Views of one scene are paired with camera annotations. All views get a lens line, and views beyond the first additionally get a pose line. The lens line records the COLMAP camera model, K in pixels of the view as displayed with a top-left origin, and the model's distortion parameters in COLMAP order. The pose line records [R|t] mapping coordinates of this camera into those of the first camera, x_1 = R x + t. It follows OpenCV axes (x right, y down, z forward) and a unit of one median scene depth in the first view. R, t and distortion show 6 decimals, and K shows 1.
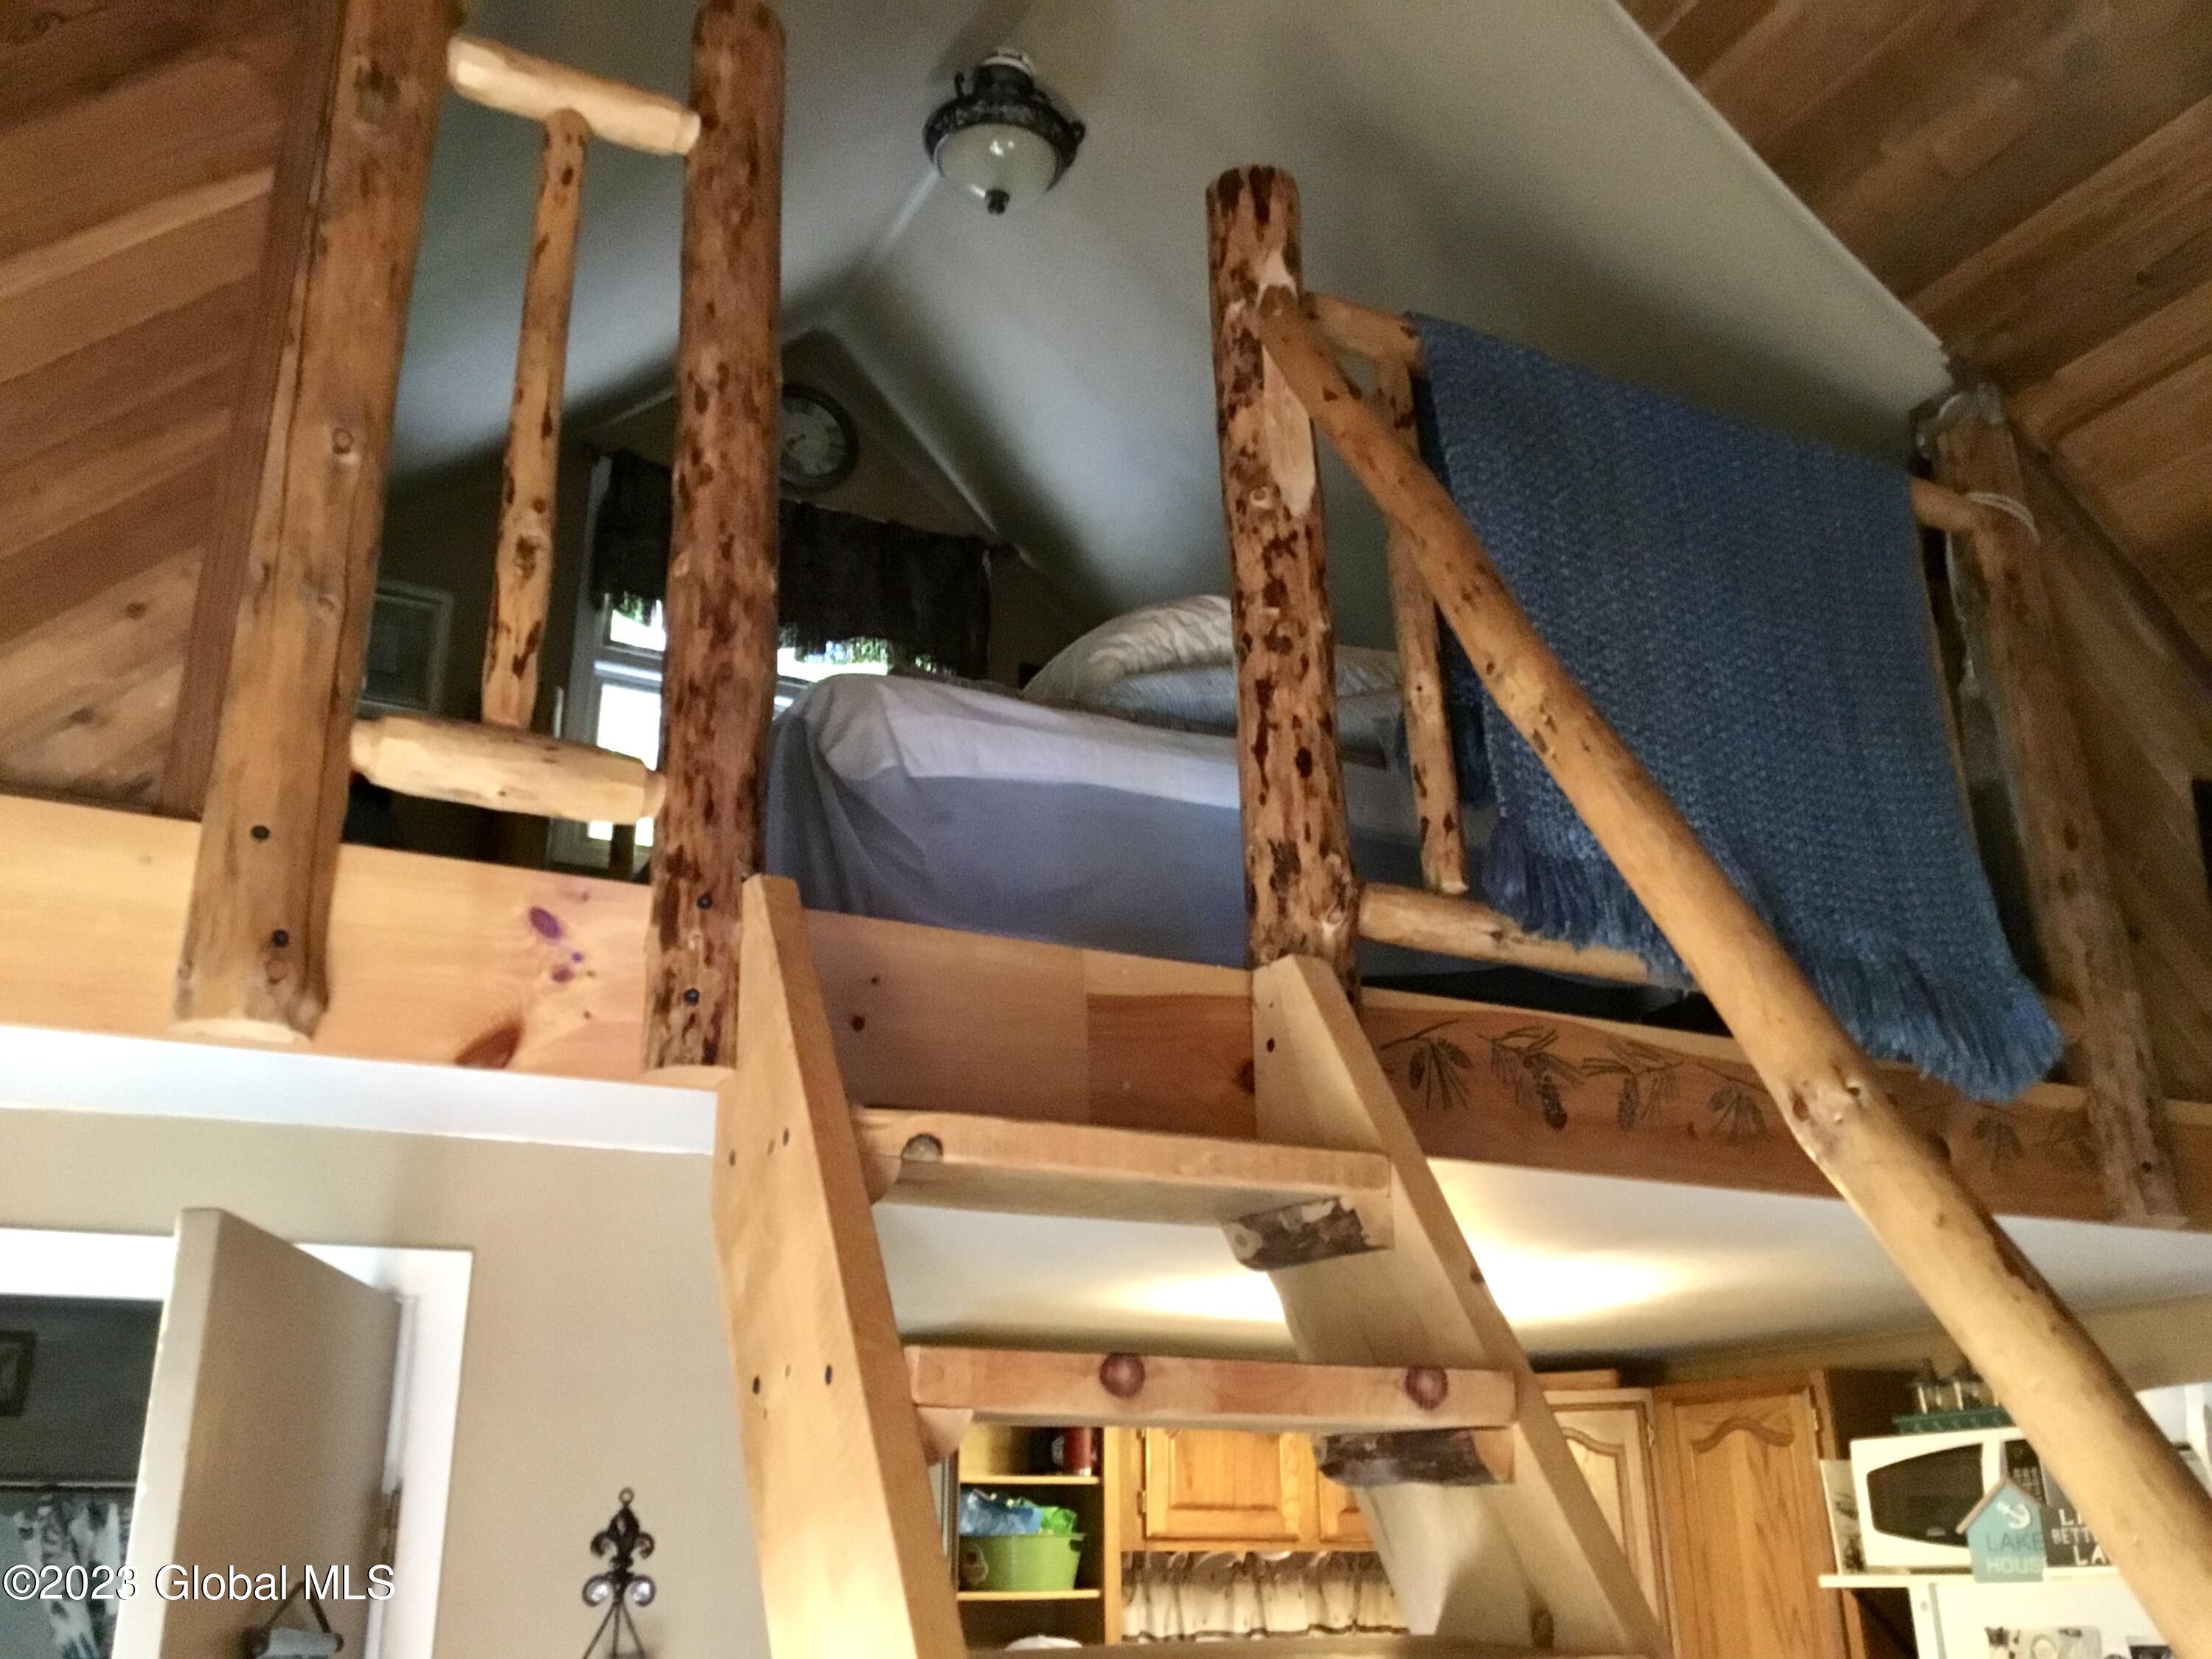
lens RADIAL K [[1981.2, 0, 1106.0], [0, 1981.2, 829.5], [0, 0, 1]] dist [0.203255, -0.486642]
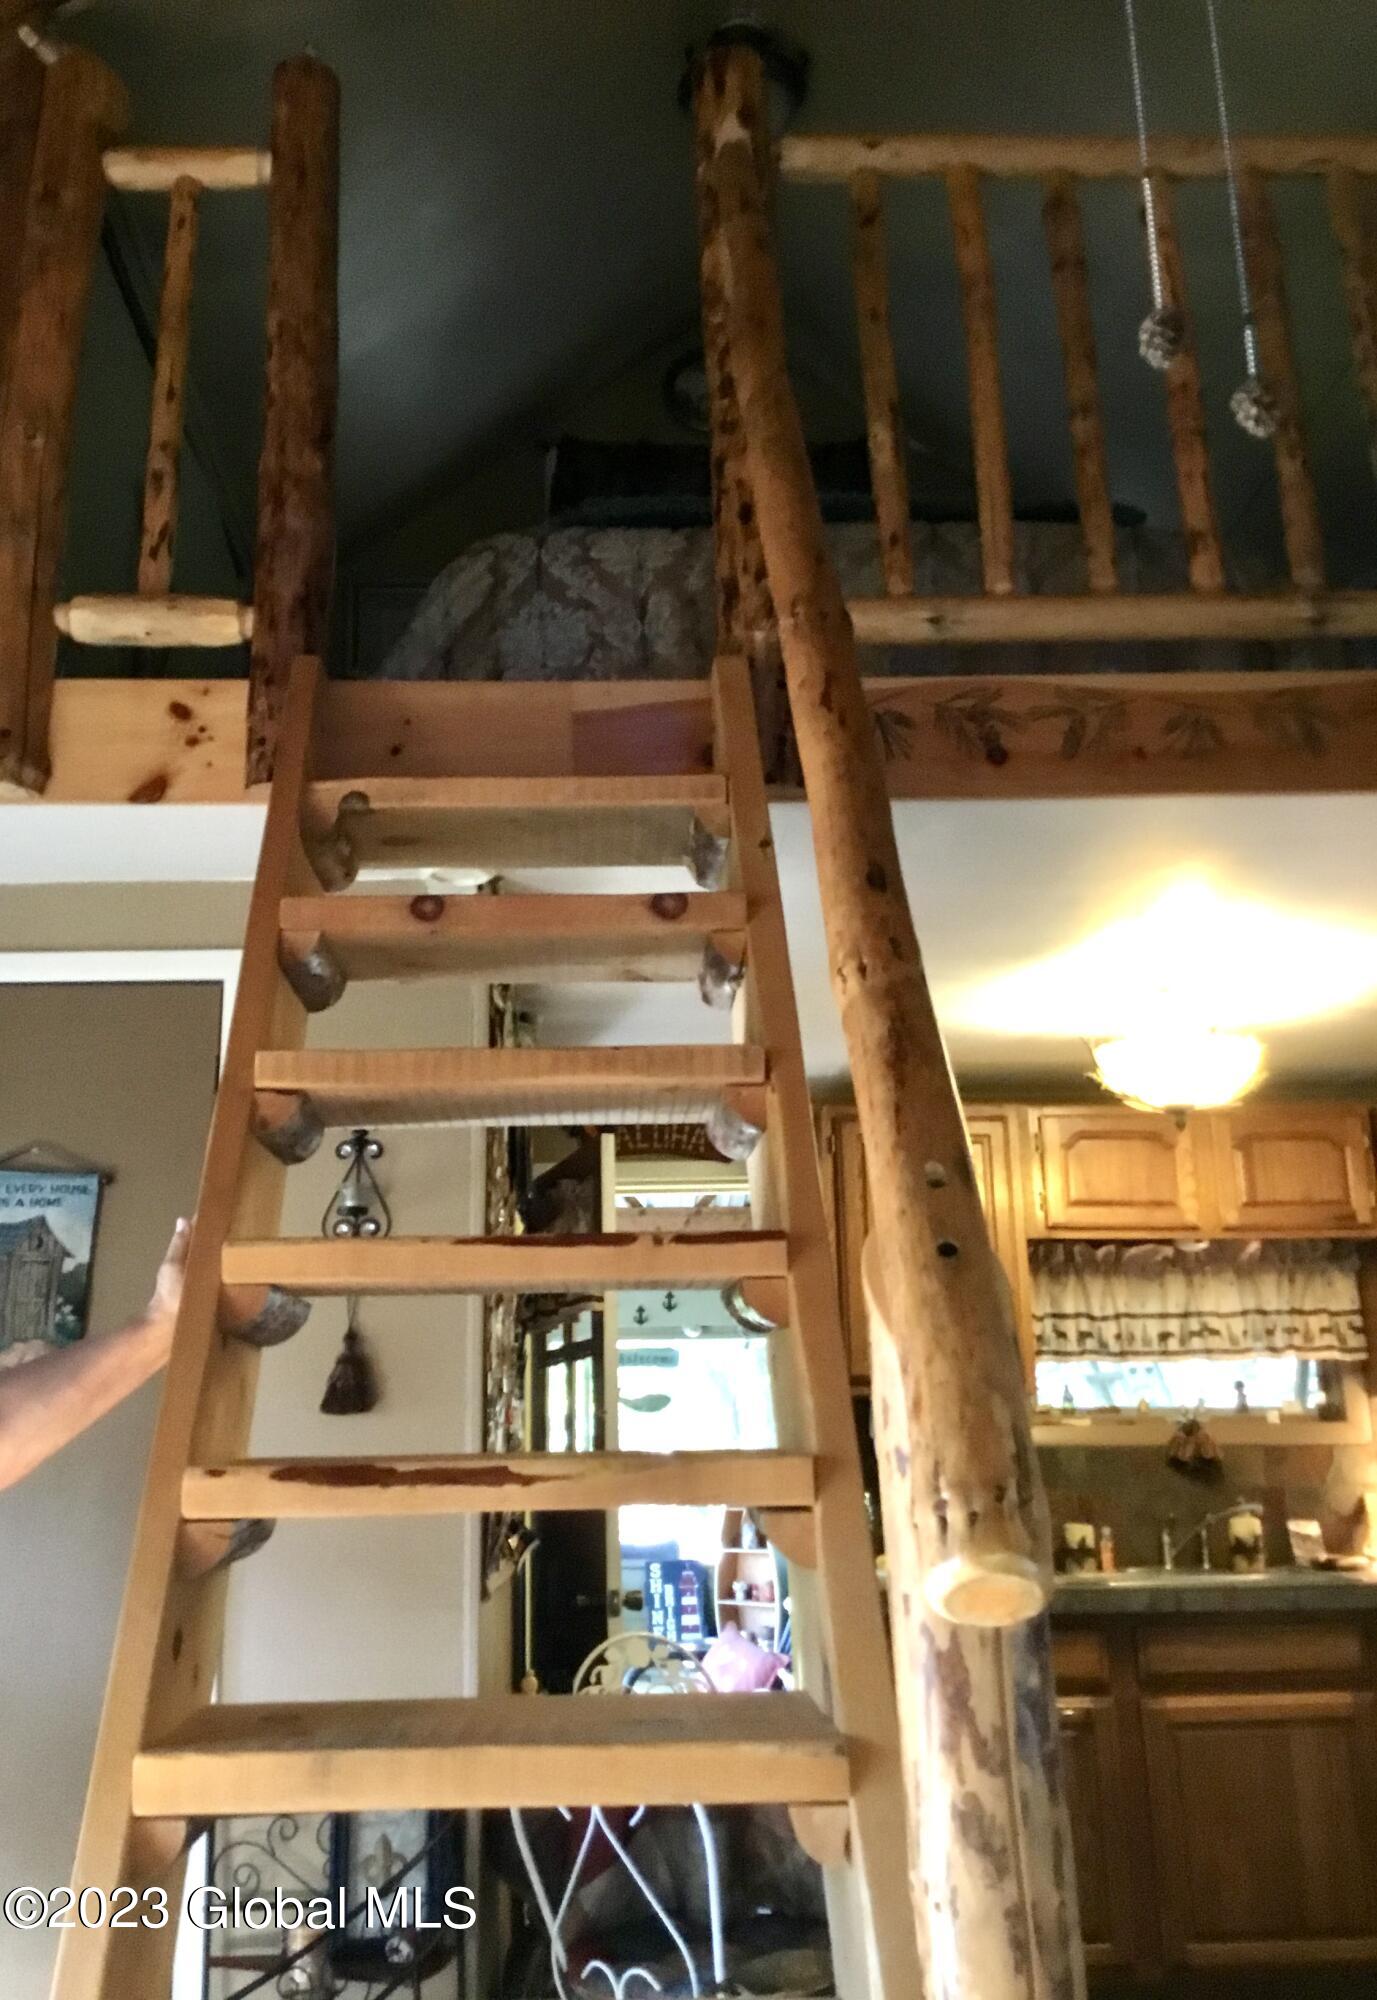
lens RADIAL K [[1847.7, 0, 688.5], [0, 1847.7, 1000.0], [0, 0, 1]] dist [0.162496, -0.289941]
pose [[0.894346, -0.122419, -0.430301, 0.581527], [0.159900, 0.985768, 0.051891, 0.220943], [0.417824, -0.115213, 0.901193, -0.150788]]
